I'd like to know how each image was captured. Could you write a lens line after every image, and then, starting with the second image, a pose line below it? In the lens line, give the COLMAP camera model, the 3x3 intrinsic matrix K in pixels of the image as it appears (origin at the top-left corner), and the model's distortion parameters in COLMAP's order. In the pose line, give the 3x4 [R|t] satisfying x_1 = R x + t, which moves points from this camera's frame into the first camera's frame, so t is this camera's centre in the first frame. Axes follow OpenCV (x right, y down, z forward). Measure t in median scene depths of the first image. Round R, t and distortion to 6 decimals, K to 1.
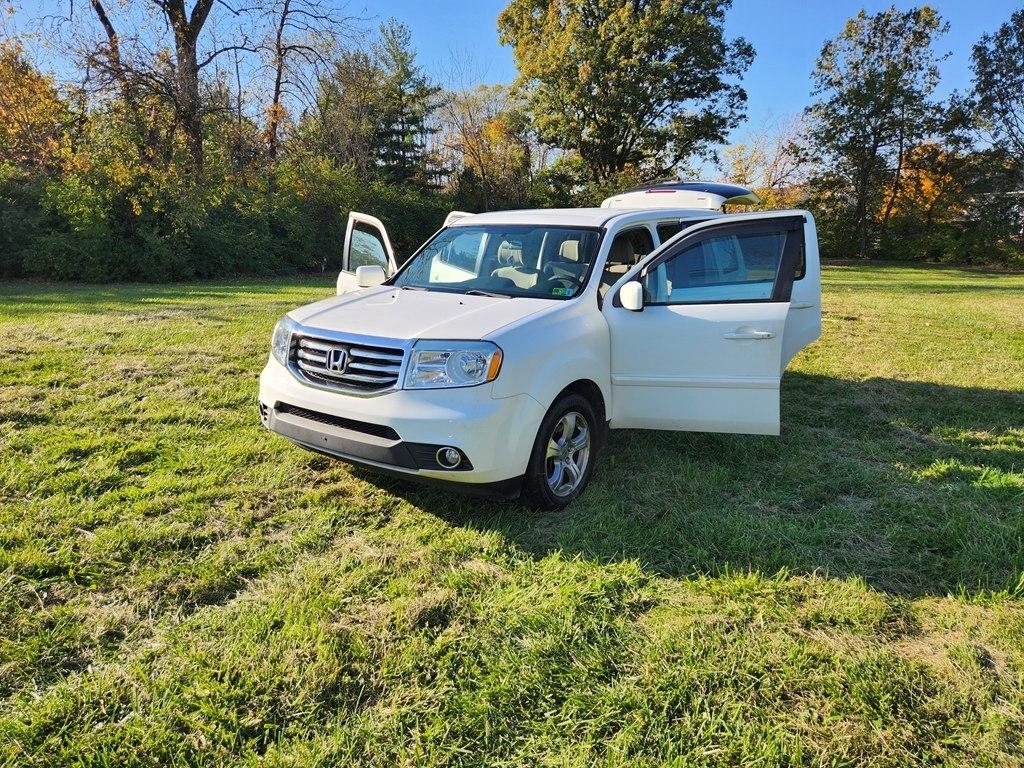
lens RADIAL K [[674.8, 0, 516.6], [0, 674.8, 380.5], [0, 0, 1]] dist [0.068786, -0.053856]
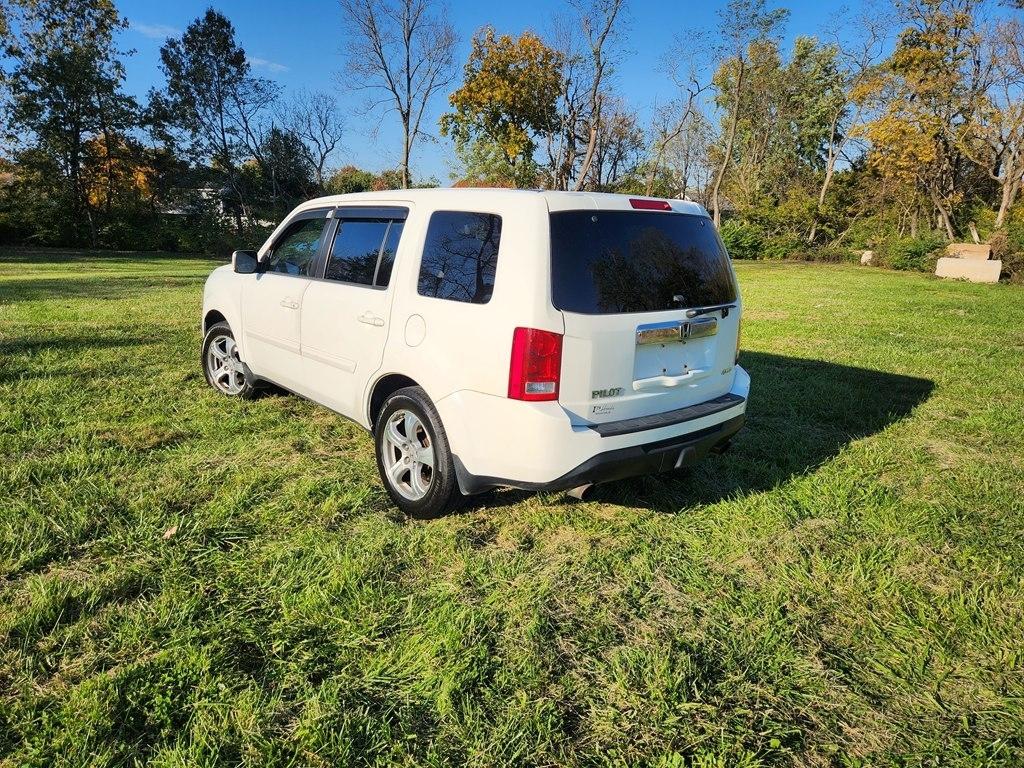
lens RADIAL K [[674.8, 0, 496.4], [0, 674.8, 383.5], [0, 0, 1]] dist [0.068786, -0.053856]
pose [[0.498184, -0.177905, 0.848624, -0.078639], [0.162582, 0.980531, 0.110115, -0.010497], [-0.851692, 0.083113, 0.517409, 0.053322]]
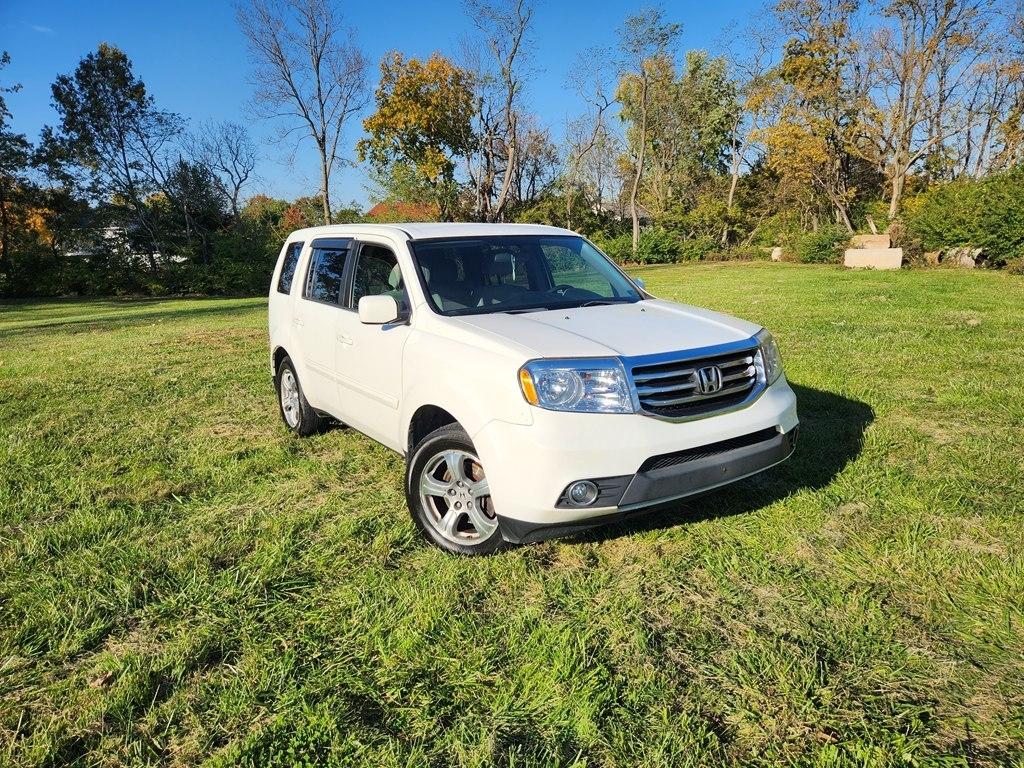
lens RADIAL K [[674.8, 0, 501.9], [0, 674.8, 381.3], [0, 0, 1]] dist [0.068786, -0.053856]
pose [[0.387784, -0.192846, 0.901351, -0.083665], [0.237421, 0.965771, 0.104484, -0.013189], [-0.890649, 0.173483, 0.420296, 0.063311]]
